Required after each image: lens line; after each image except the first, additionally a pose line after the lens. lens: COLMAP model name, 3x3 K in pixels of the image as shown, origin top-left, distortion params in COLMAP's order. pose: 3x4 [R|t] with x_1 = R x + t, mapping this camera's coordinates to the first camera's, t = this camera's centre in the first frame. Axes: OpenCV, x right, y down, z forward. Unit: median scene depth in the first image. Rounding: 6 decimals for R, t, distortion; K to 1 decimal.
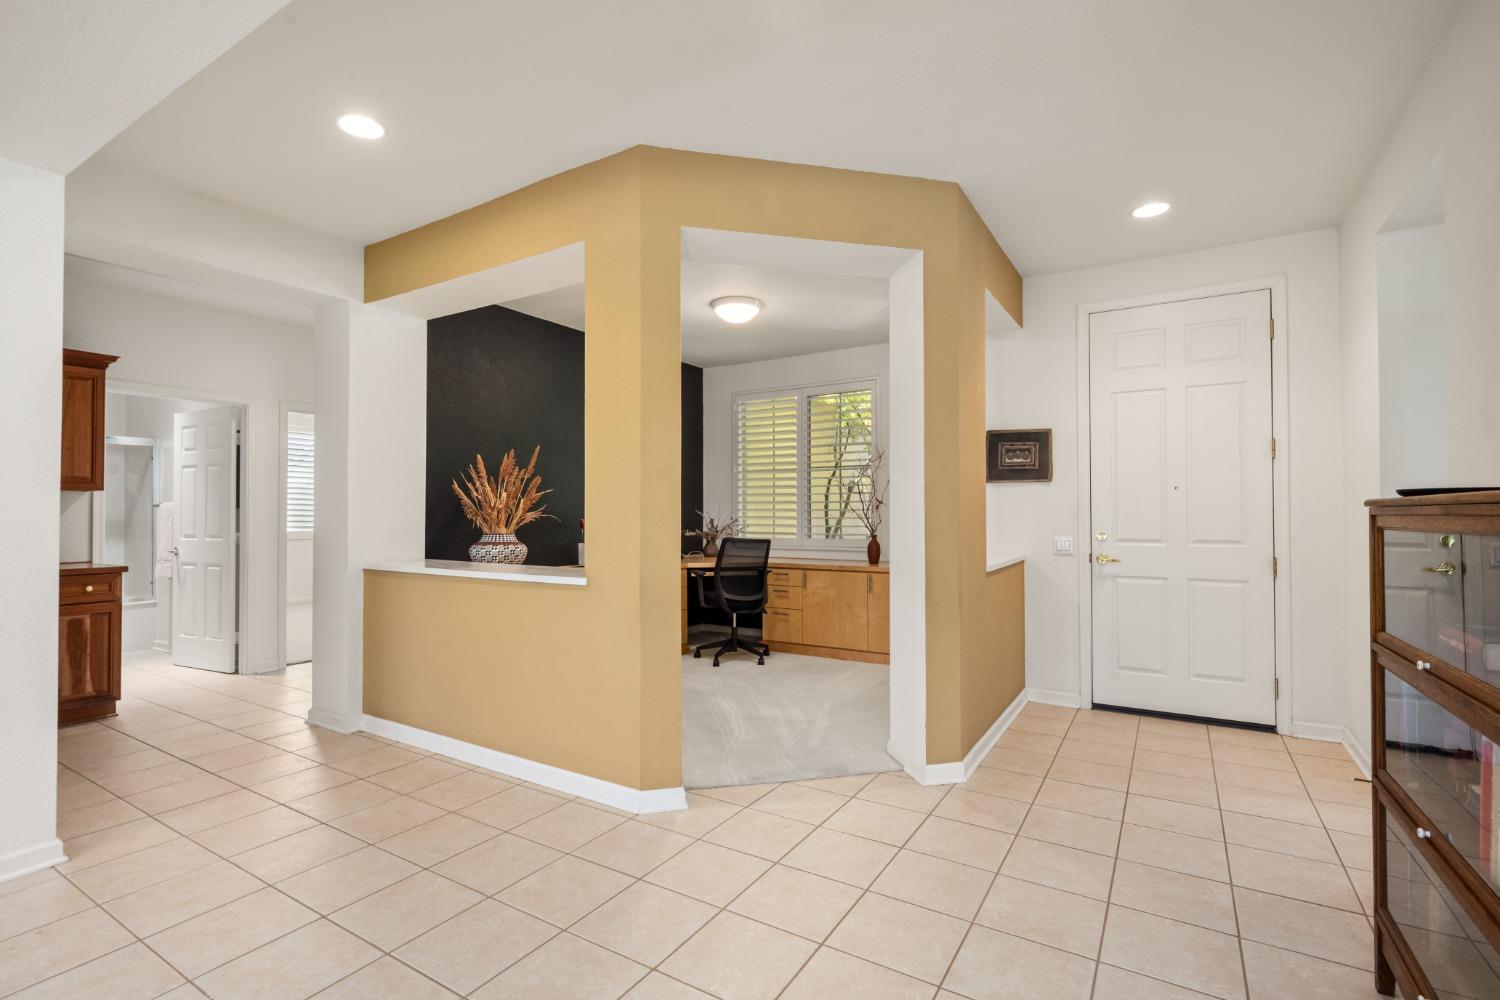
lens RADIAL K [[687.4, 0, 746.4], [0, 687.4, 503.1], [0, 0, 1]] dist [0.000375, -0.000020]
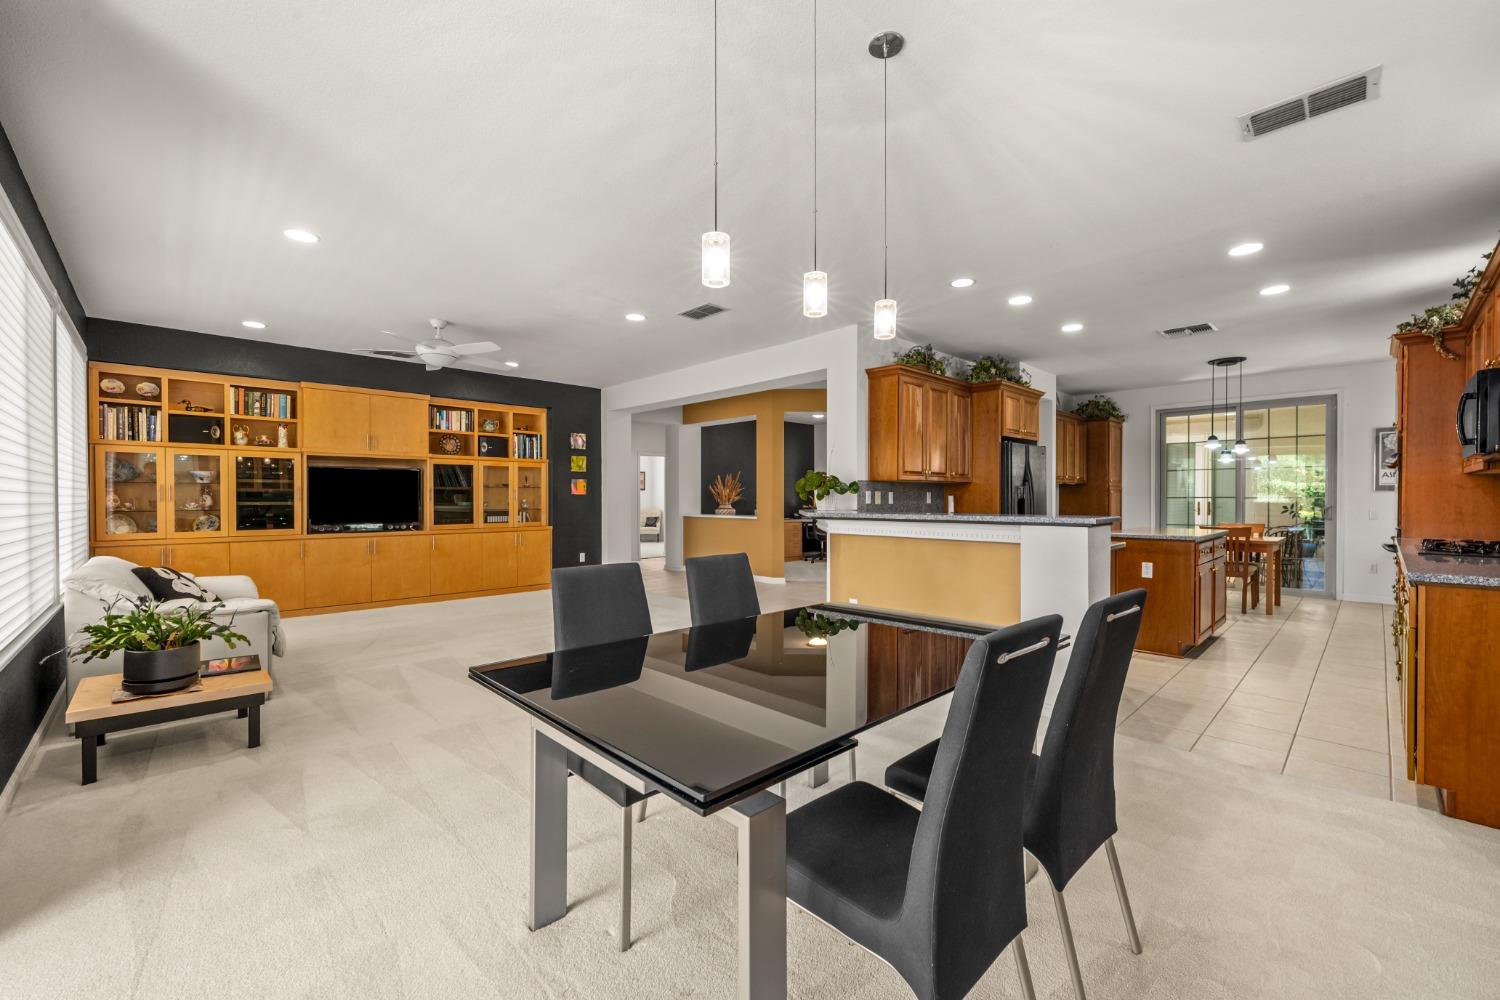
lens RADIAL K [[602.7, 0, 743.5], [0, 602.7, 503.2], [0, 0, 1]] dist [-0.002012, 0.000134]
pose [[0.967176, 0.004020, -0.254074, 0.300500], [0.002622, 0.999664, 0.025799, -0.021331], [0.254092, -0.025618, 0.966841, -1.239521]]
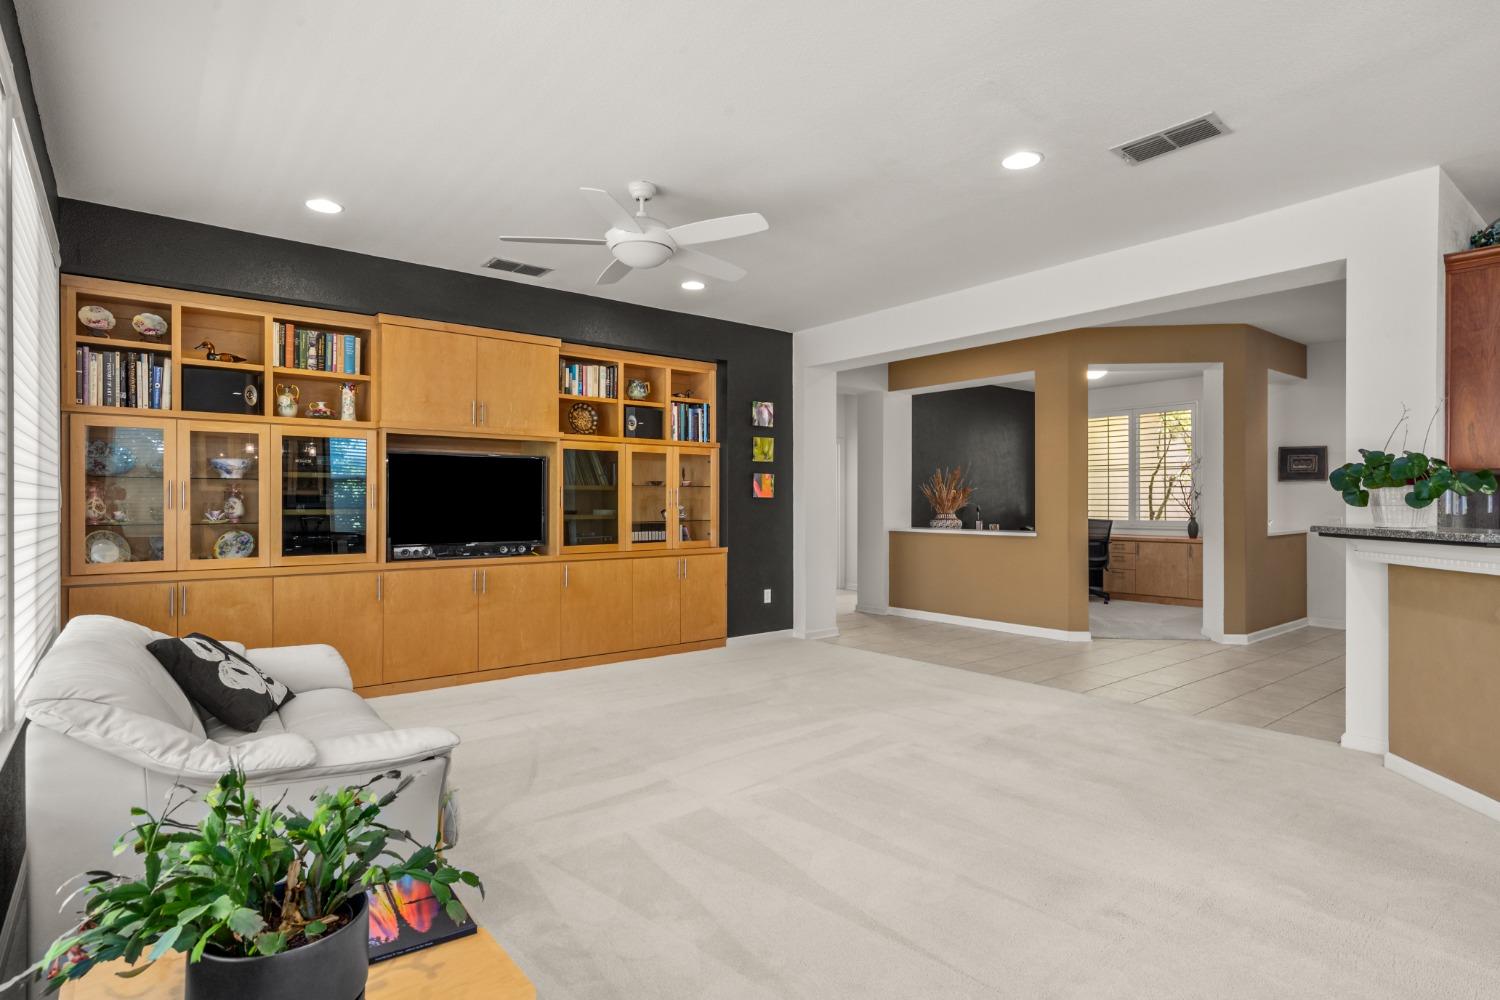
lens RADIAL K [[766.7, 0, 750.0], [0, 766.7, 500.0], [0, 0, 1]] dist [0.005235, 0.000258]
pose [[0.942173, 0.000215, -0.335127, -0.181697], [0.004262, 0.999911, 0.012624, -0.015911], [0.335100, -0.013322, 0.942088, -1.000981]]
